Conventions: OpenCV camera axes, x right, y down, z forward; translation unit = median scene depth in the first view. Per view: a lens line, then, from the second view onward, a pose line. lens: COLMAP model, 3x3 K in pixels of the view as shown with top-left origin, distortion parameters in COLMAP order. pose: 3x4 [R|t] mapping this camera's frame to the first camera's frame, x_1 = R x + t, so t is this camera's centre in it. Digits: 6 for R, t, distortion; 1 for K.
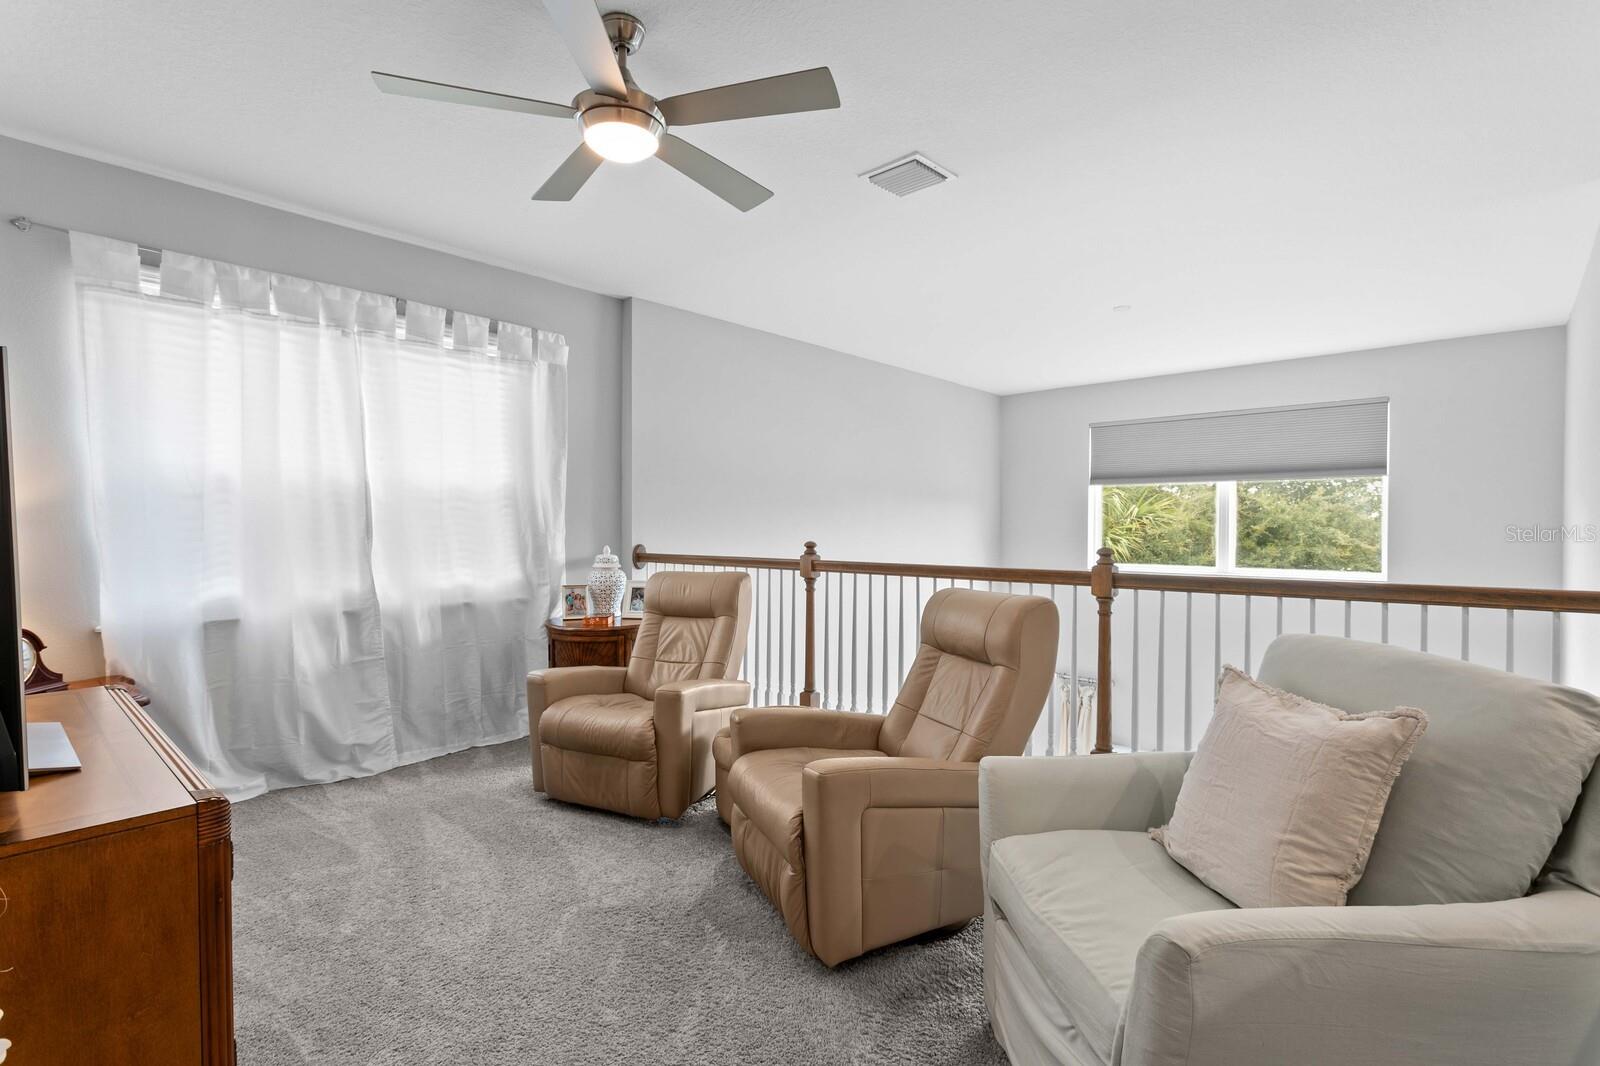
lens RADIAL K [[748.3, 0, 800.0], [0, 748.3, 533.0], [0, 0, 1]] dist [0.002937, 0.000106]
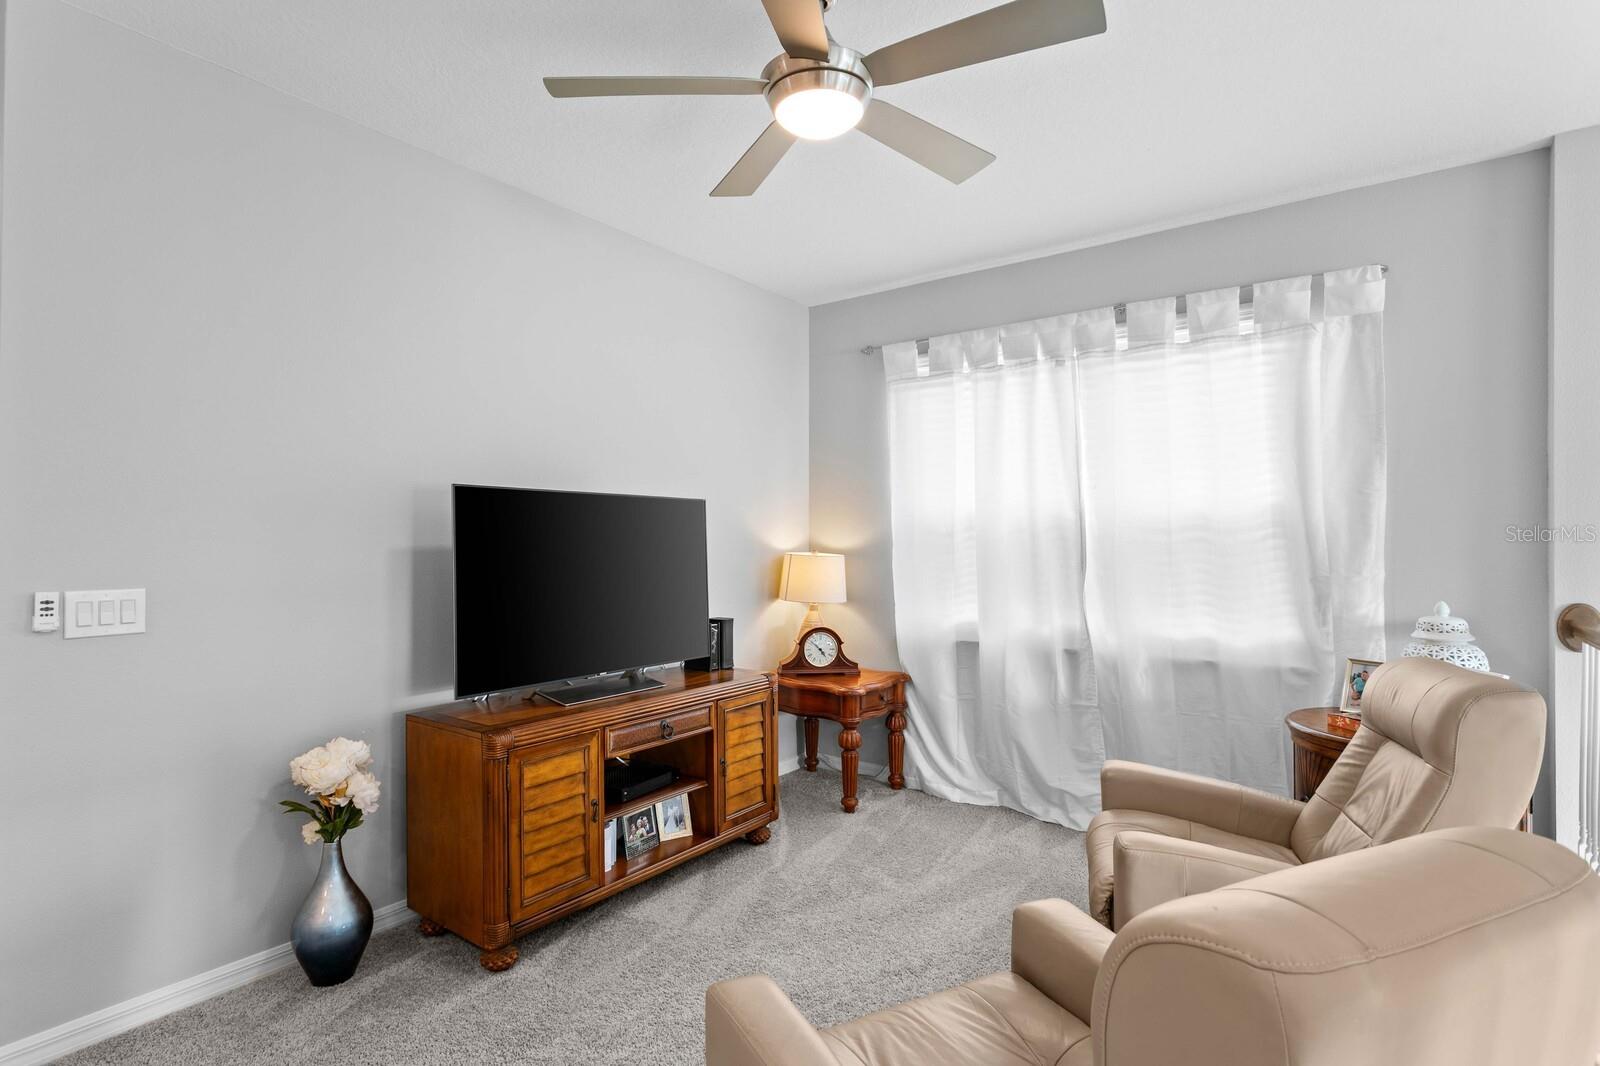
lens RADIAL K [[796.9, 0, 779.2], [0, 796.9, 532.0], [0, 0, 1]] dist [-0.004491, 0.000097]
pose [[0.090143, -0.009551, -0.995883, 0.416455], [-0.007359, 0.999920, -0.010256, -0.036362], [0.995902, 0.008253, 0.090065, 0.589741]]
